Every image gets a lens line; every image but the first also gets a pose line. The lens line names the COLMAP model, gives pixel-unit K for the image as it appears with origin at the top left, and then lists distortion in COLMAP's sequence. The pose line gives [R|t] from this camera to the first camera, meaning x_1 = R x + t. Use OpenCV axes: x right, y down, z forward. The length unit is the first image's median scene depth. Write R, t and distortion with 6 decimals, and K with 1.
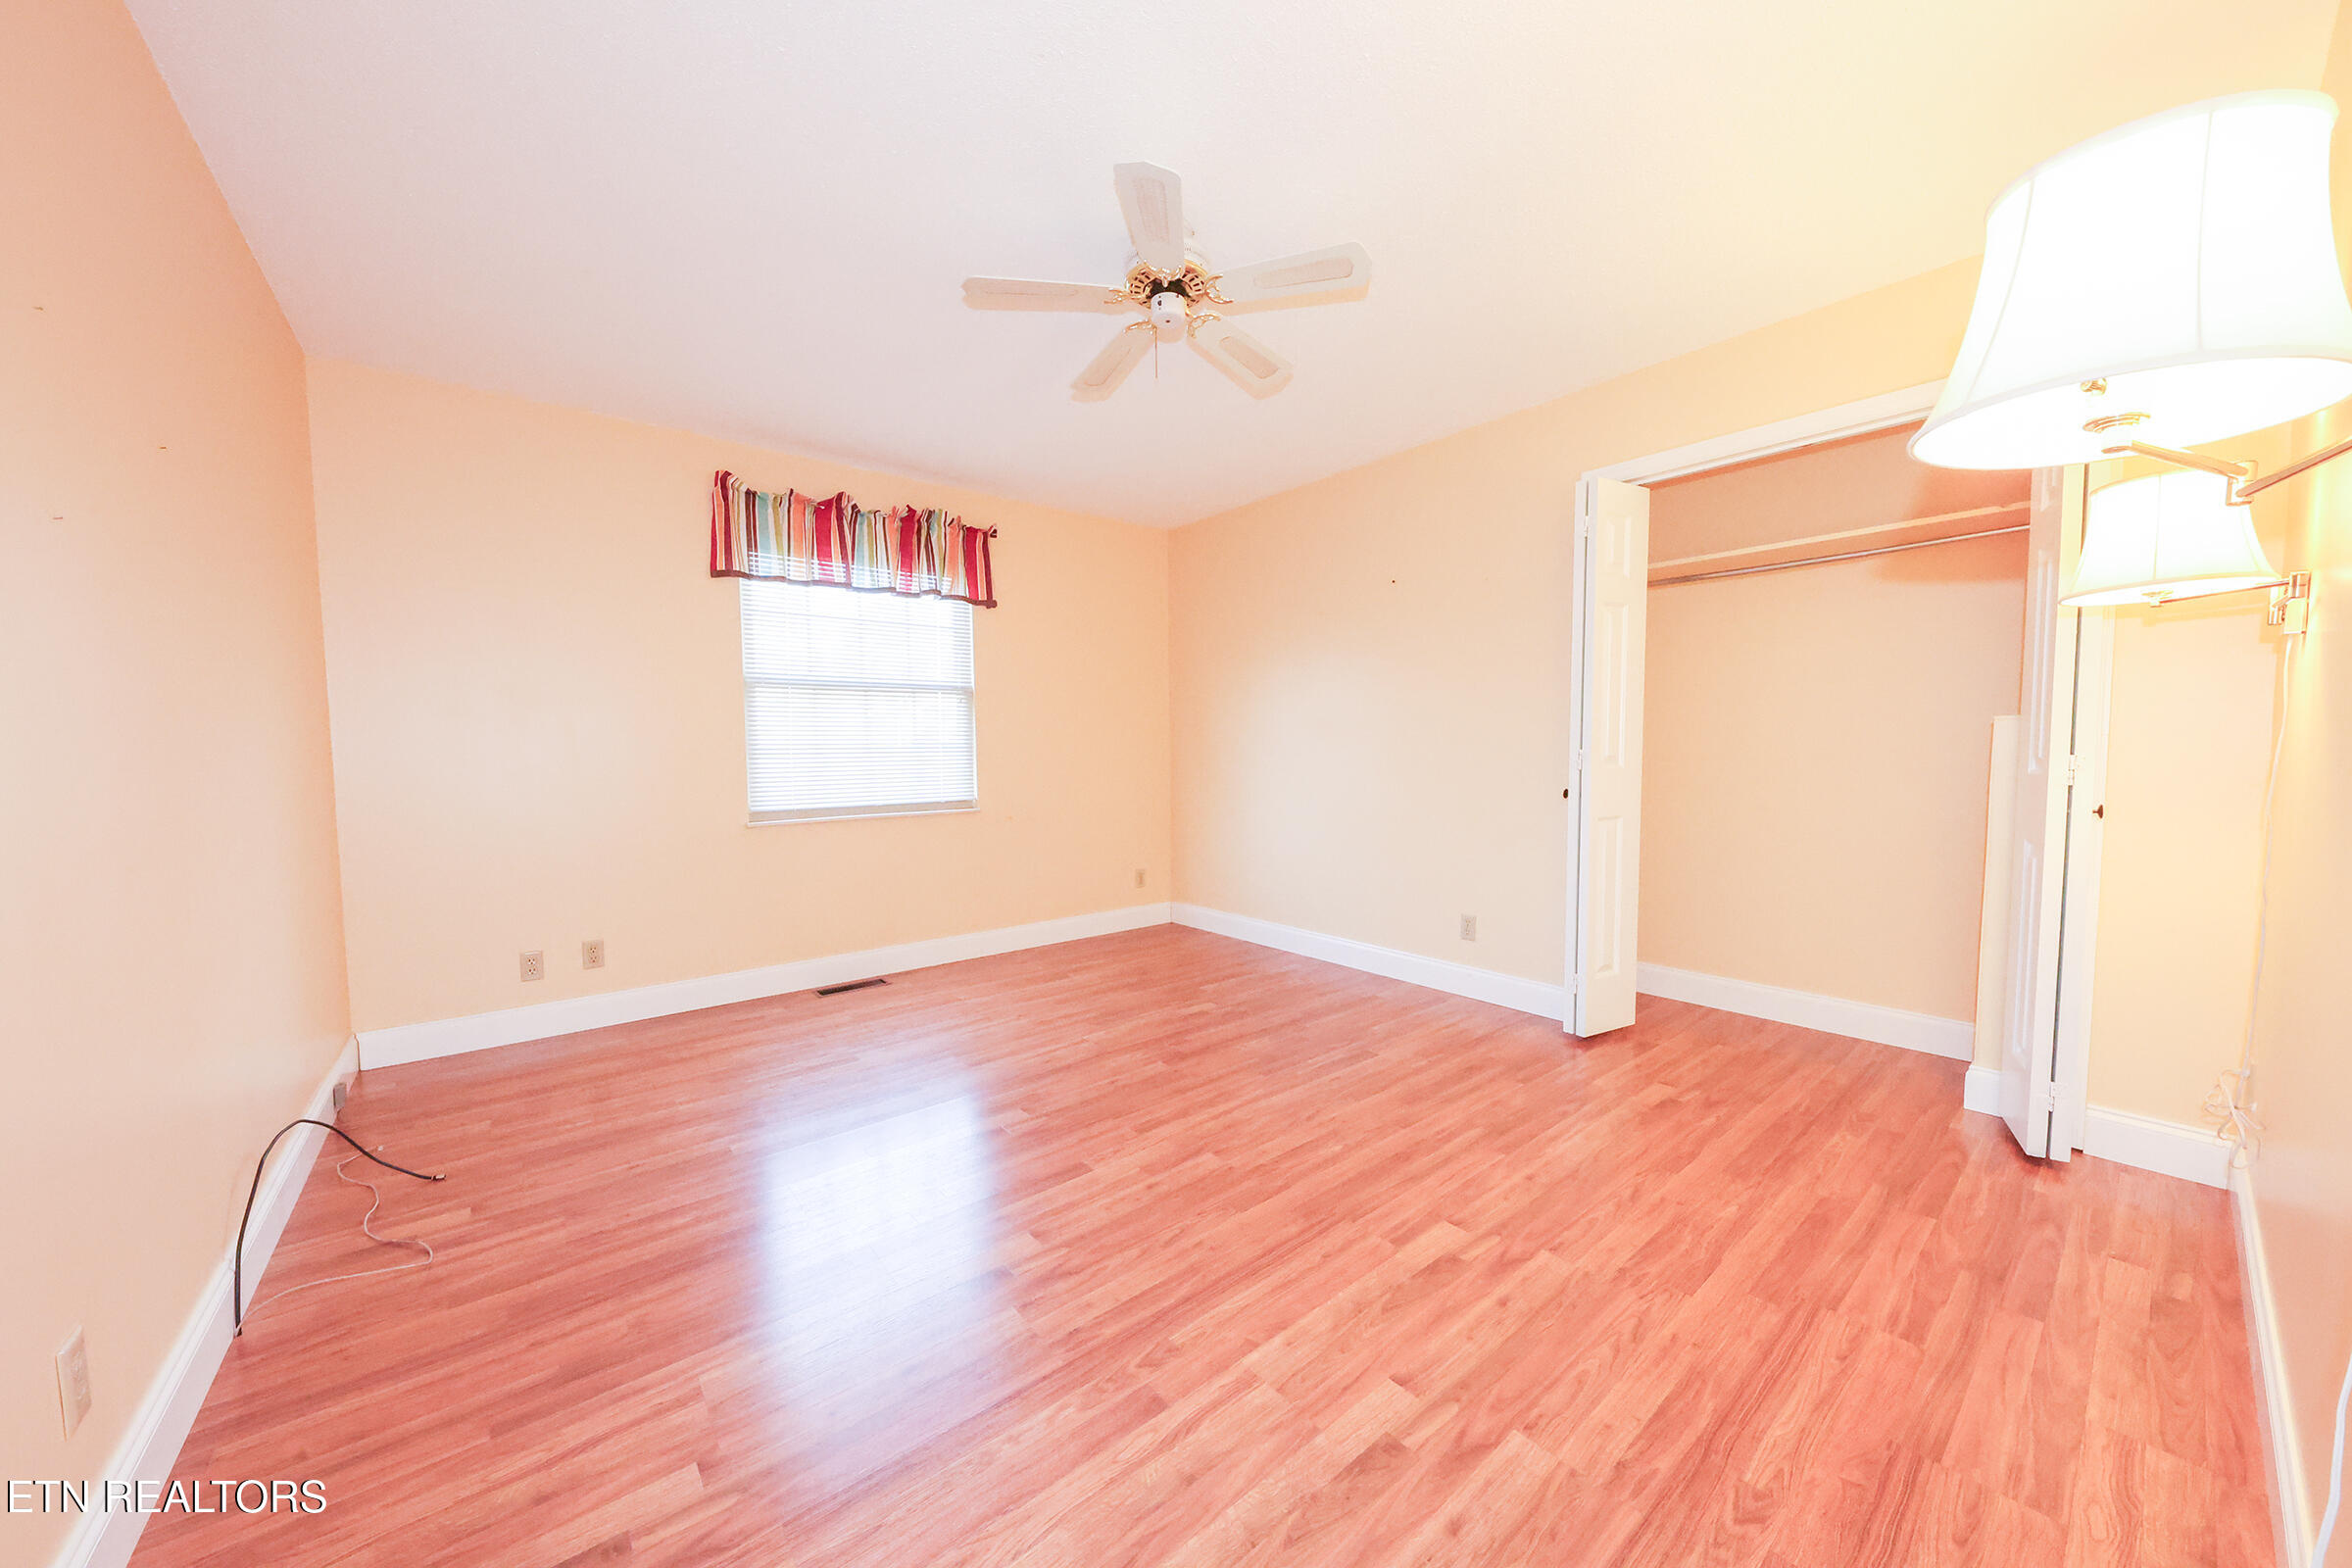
lens RADIAL K [[802.0, 0, 1179.4], [0, 802.0, 793.3], [0, 0, 1]] dist [0.001599, -0.004190]
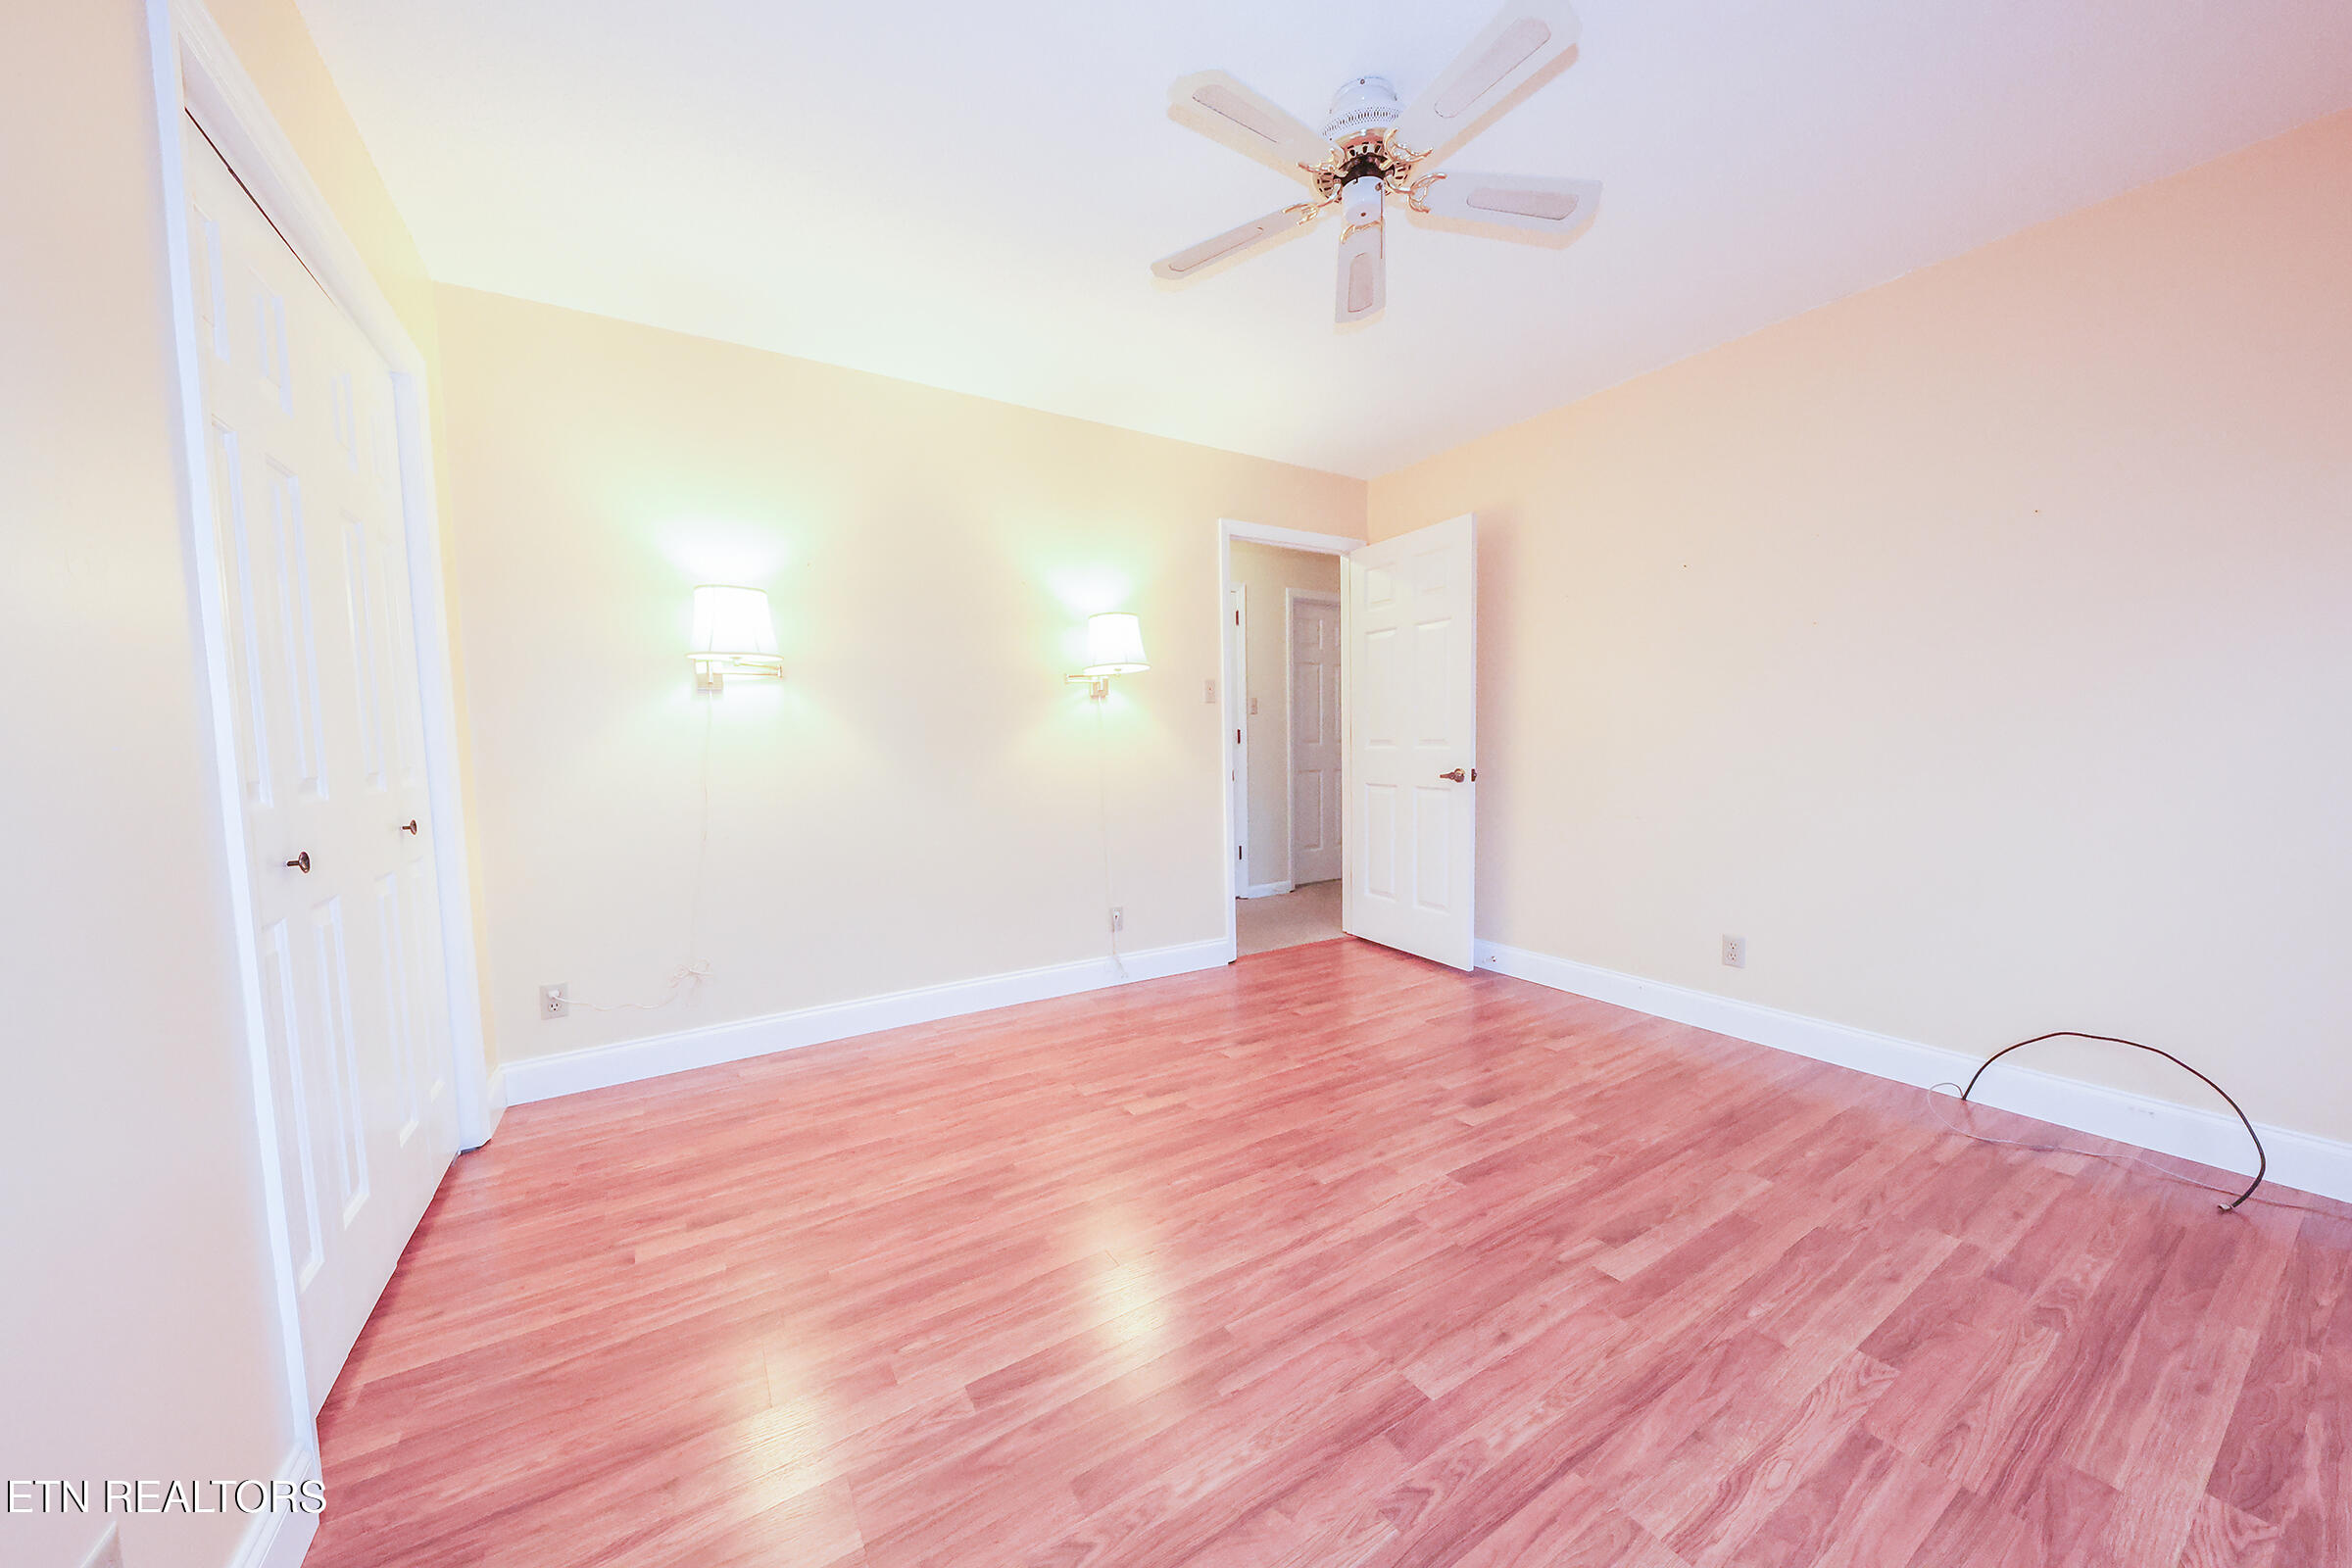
lens RADIAL K [[802.0, 0, 1179.4], [0, 802.0, 793.3], [0, 0, 1]] dist [0.001599, -0.004190]
pose [[-0.990613, 0.020511, 0.135149, 0.071494], [0.036719, 0.992269, 0.118548, -0.105490], [-0.131673, 0.122397, -0.983708, 1.982209]]
